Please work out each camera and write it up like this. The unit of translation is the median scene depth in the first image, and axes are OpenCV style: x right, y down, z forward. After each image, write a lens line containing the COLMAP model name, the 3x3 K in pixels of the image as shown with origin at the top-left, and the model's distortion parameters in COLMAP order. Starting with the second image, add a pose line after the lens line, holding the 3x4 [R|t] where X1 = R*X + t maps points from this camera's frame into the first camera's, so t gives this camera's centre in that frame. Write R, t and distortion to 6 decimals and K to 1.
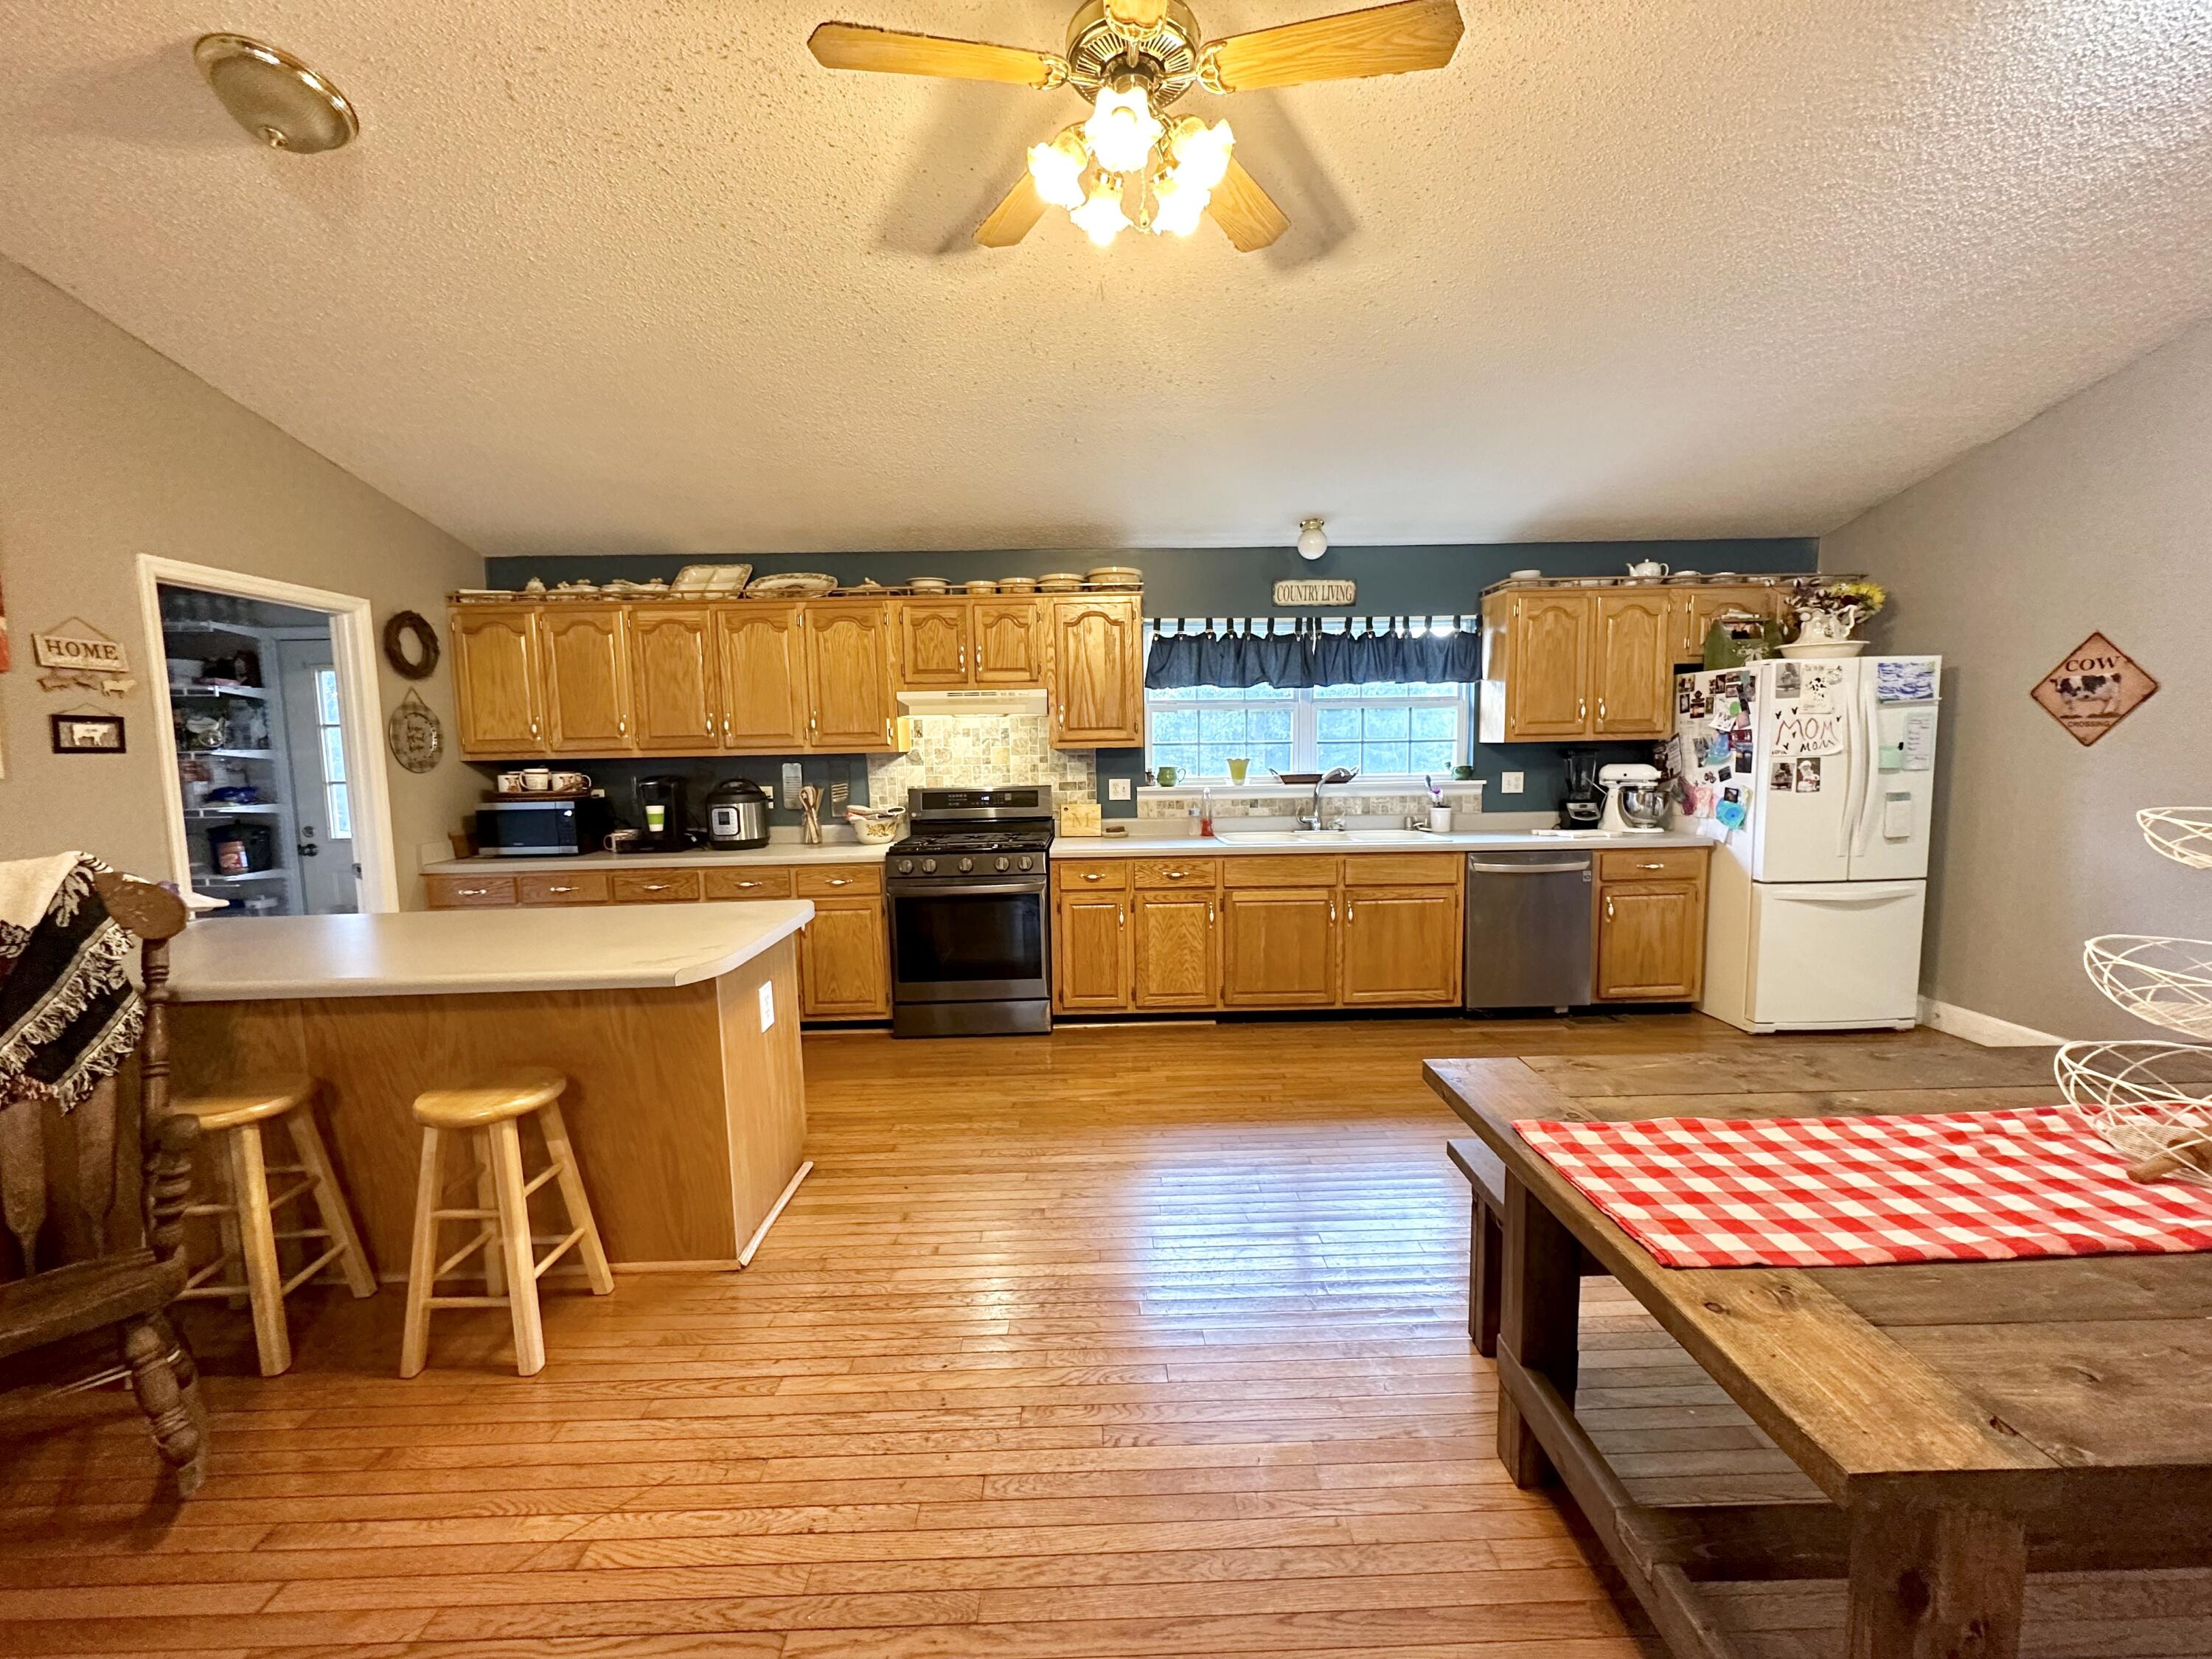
lens RADIAL K [[881.5, 0, 1107.9], [0, 881.5, 830.8], [0, 0, 1]] dist [-0.002461, 0.000408]
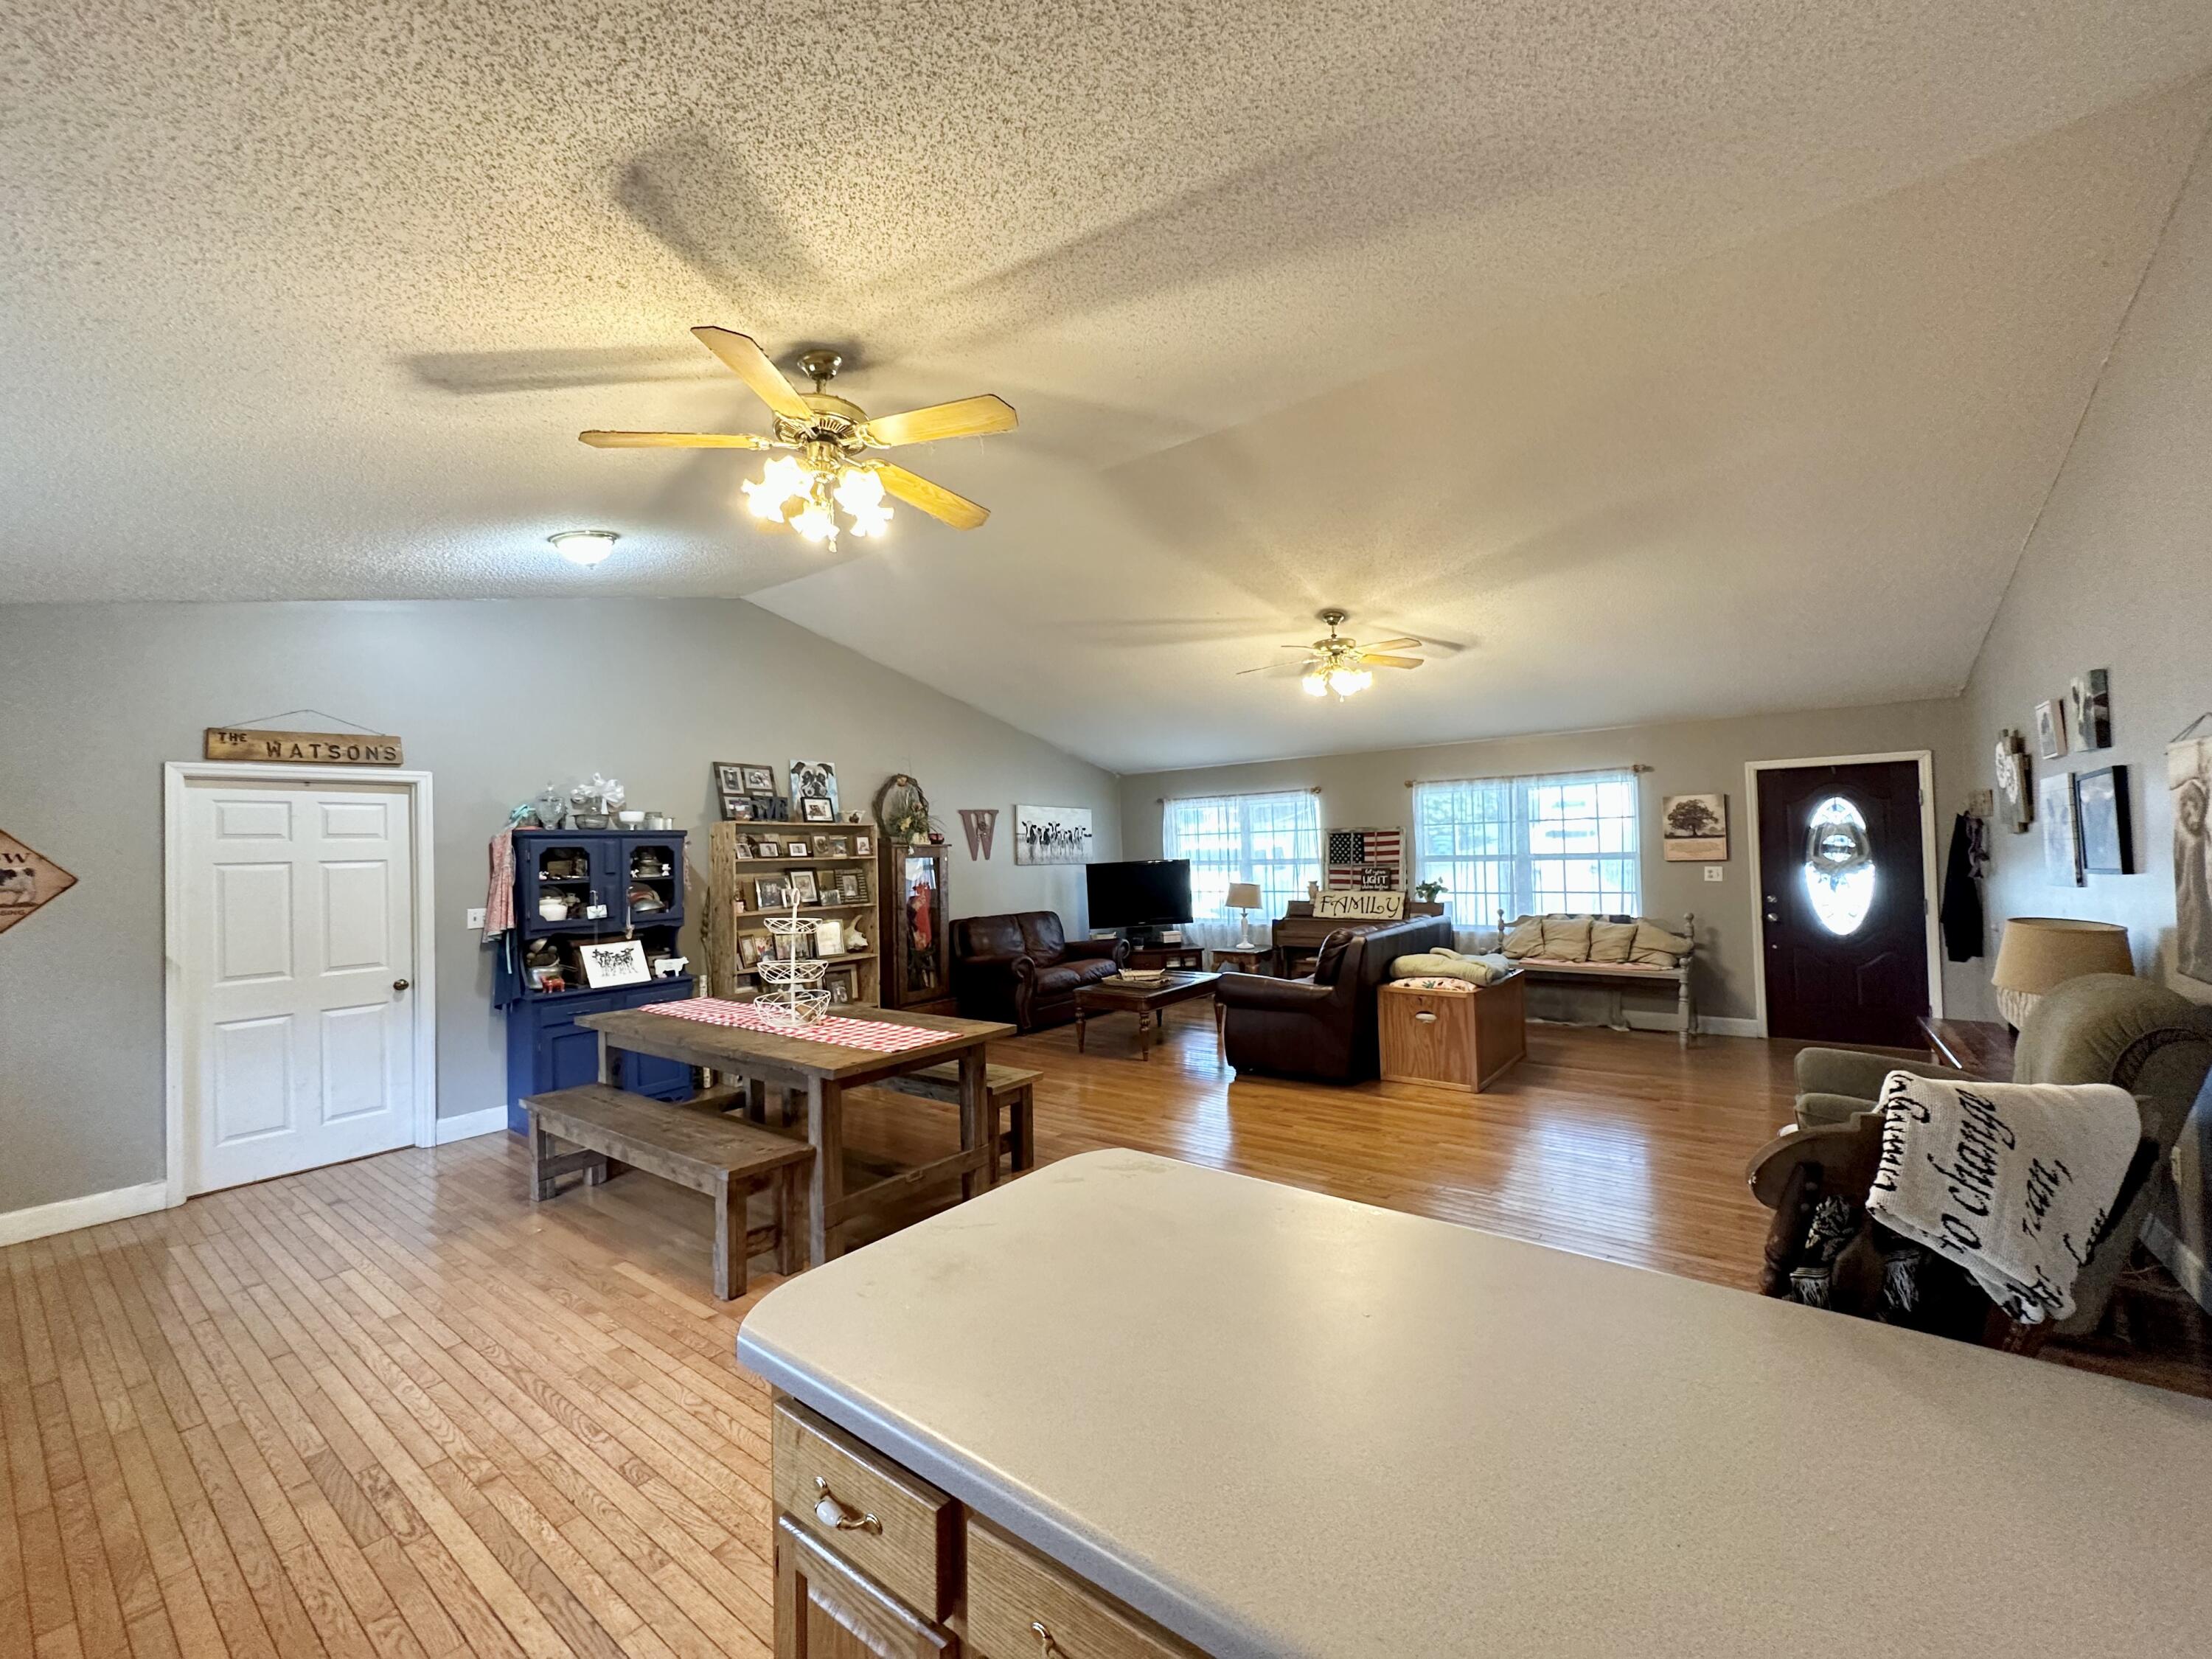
lens RADIAL K [[881.5, 0, 1110.2], [0, 881.5, 826.9], [0, 0, 1]] dist [-0.002461, 0.000408]
pose [[-0.787823, 0.058266, 0.613139, -0.484742], [0.101396, 0.994202, 0.035806, -0.098218], [-0.607498, 0.090379, -0.789163, 0.781531]]
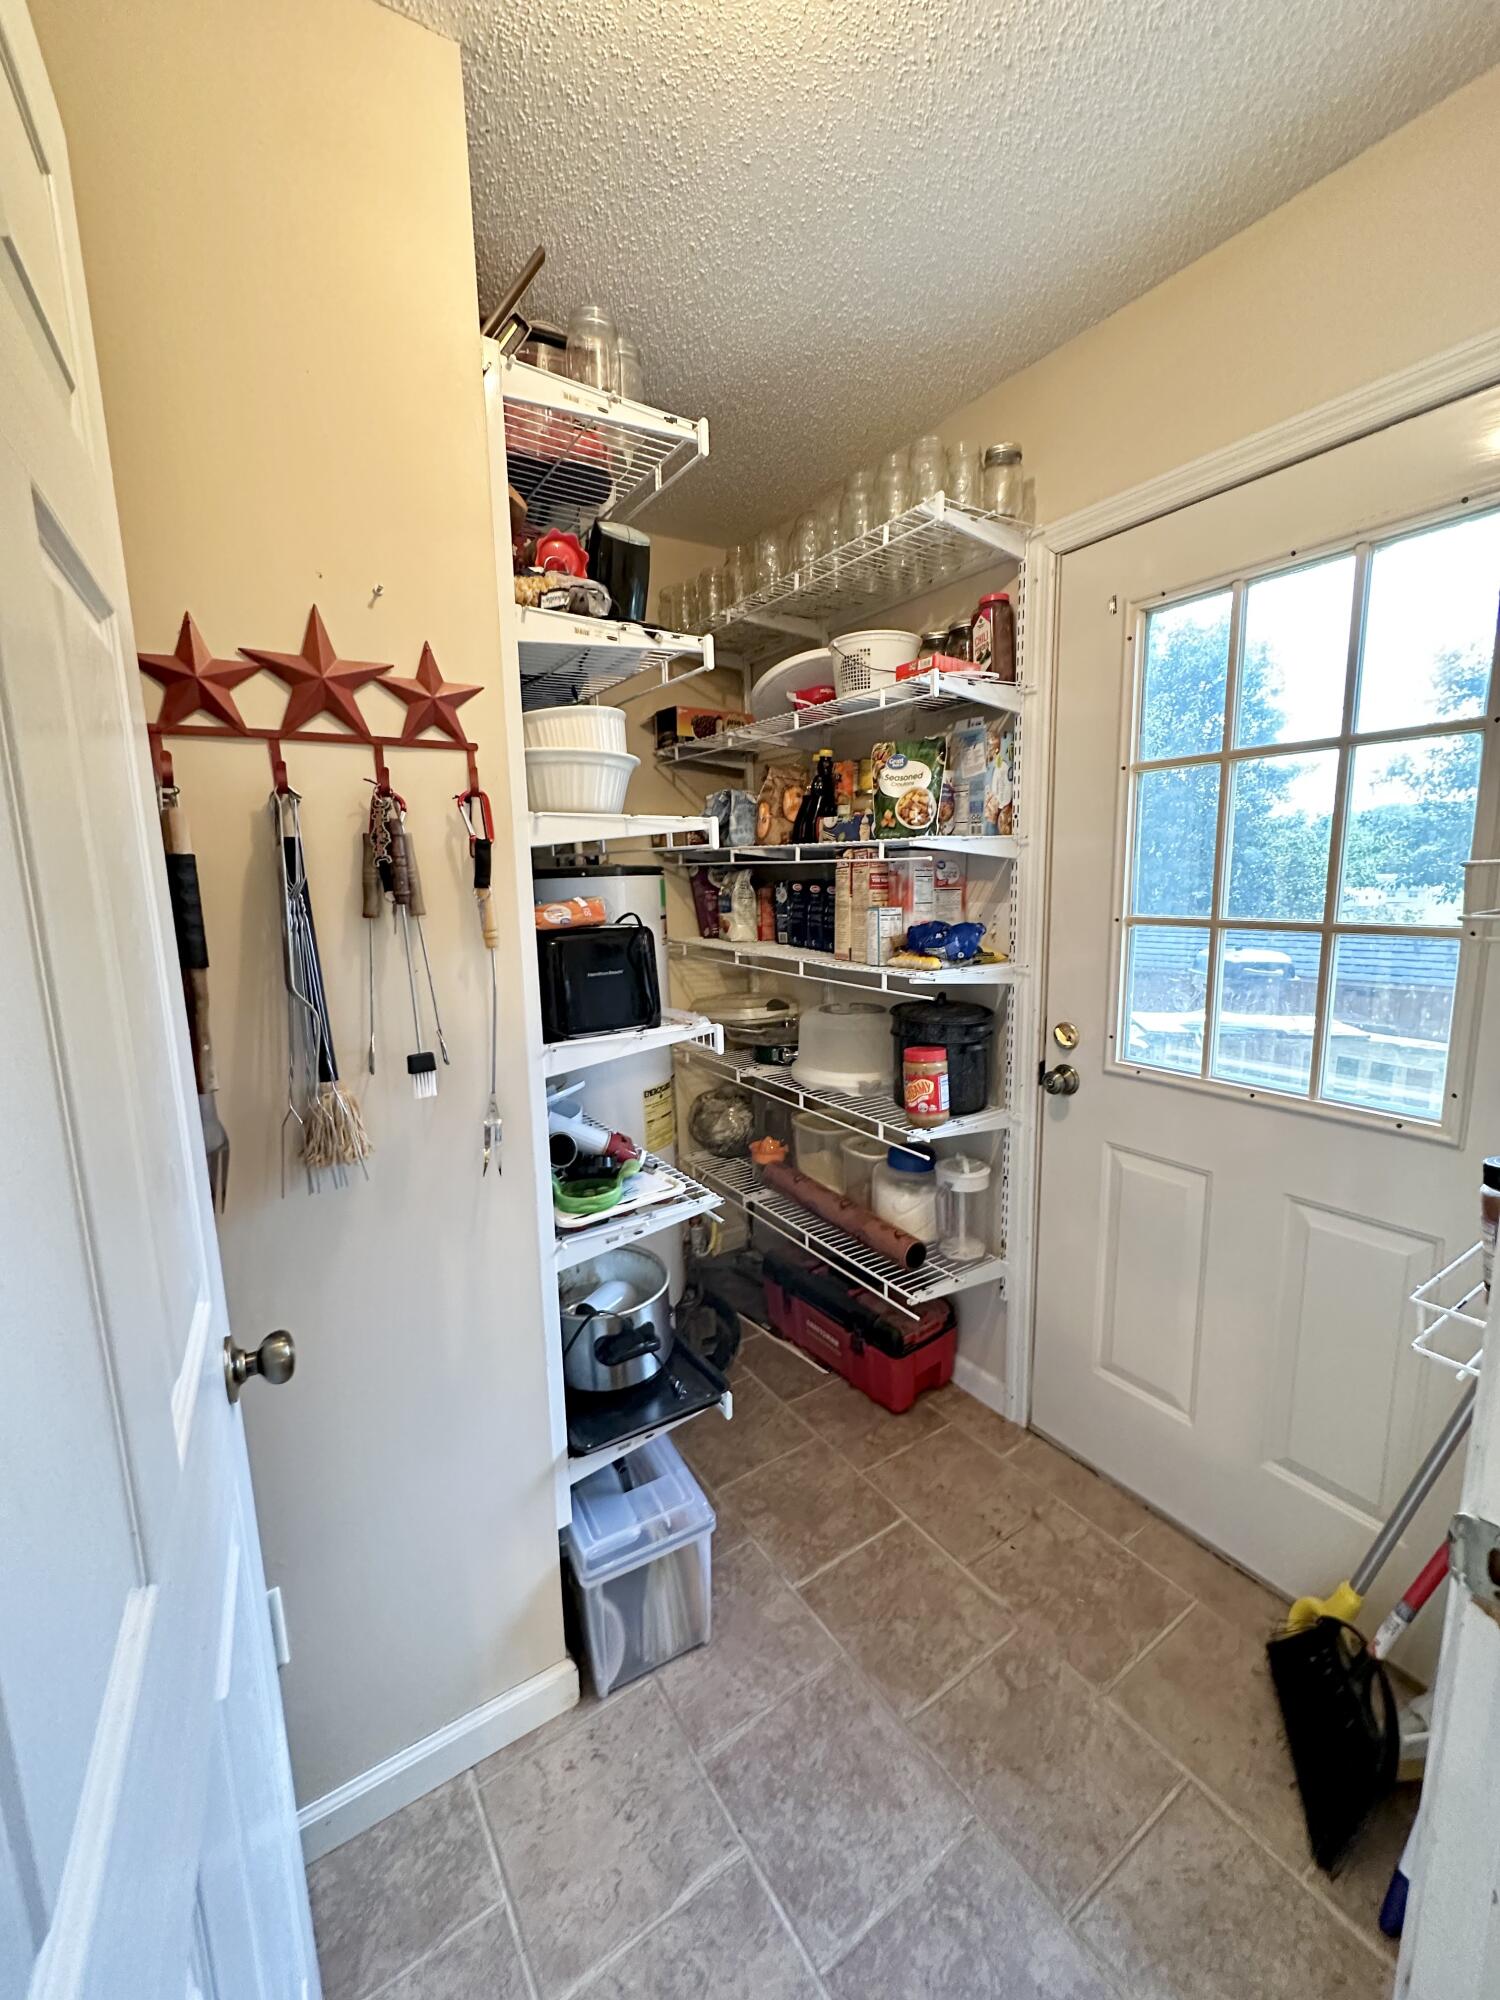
lens RADIAL K [[797.0, 0, 764.2], [0, 797.0, 993.7], [0, 0, 1]] dist [-0.002461, 0.000408]
pose [[0.536658, 0.142313, -0.831712, -0.708478], [-0.072683, 0.989808, 0.122467, -0.056746], [0.840664, -0.005272, 0.541532, 0.712466]]
